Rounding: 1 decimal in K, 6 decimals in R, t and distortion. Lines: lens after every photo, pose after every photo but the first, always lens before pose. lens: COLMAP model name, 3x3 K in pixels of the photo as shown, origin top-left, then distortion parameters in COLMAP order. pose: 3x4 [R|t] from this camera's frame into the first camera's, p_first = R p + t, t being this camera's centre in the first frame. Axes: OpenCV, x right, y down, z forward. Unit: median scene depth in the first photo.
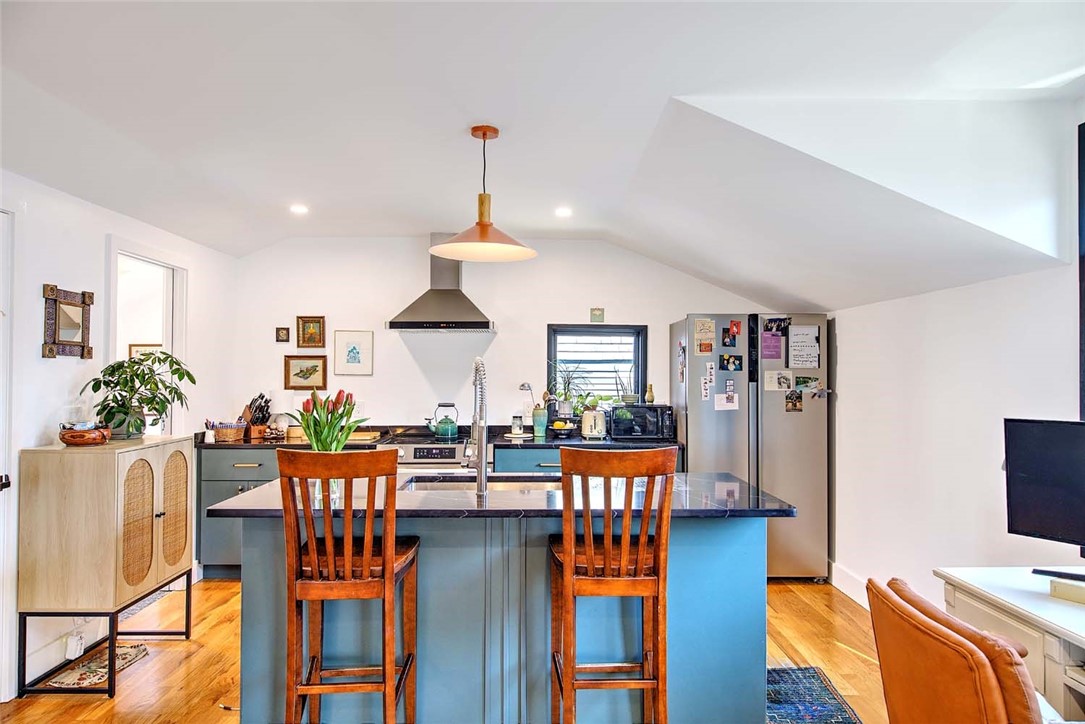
lens RADIAL K [[695.3, 0, 546.3], [0, 695.3, 363.7], [0, 0, 1]] dist [-0.001404, -0.006635]
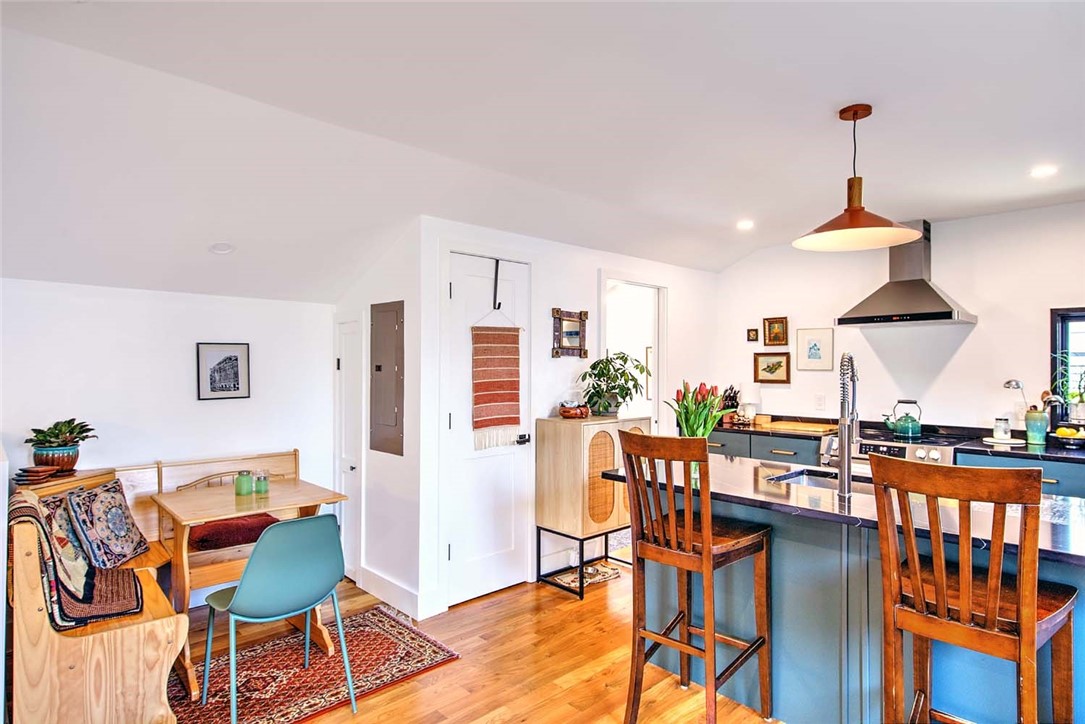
lens RADIAL K [[597.8, 0, 542.5], [0, 597.8, 362.0], [0, 0, 1]] dist [-0.003324, -0.001604]
pose [[0.666263, -0.006927, -0.745685, 0.140545], [0.008844, 0.999960, -0.001387, 0.001478], [0.745665, -0.005670, 0.666297, 0.087293]]
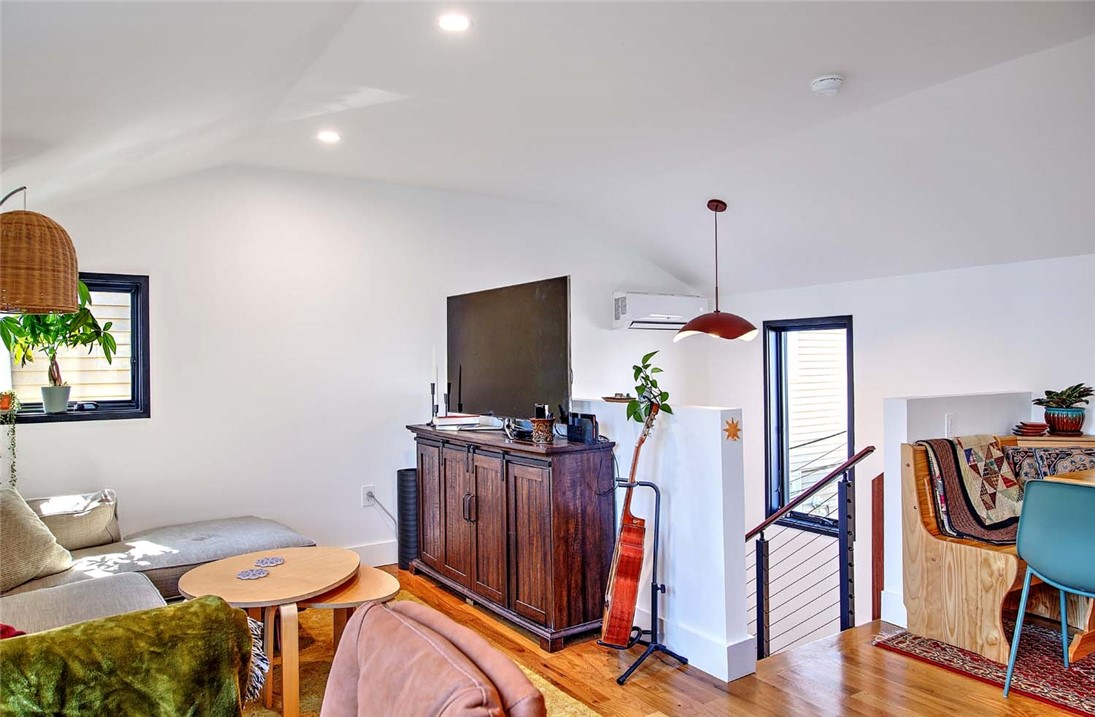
lens RADIAL K [[720.9, 0, 547.5], [0, 720.9, 358.5], [0, 0, 1]] dist [0.000149, -0.003408]
pose [[-0.855571, 0.000803, -0.517685, 0.256517], [0.013418, 0.999697, -0.020625, 0.036980], [0.517512, -0.024592, -0.855323, 0.514597]]
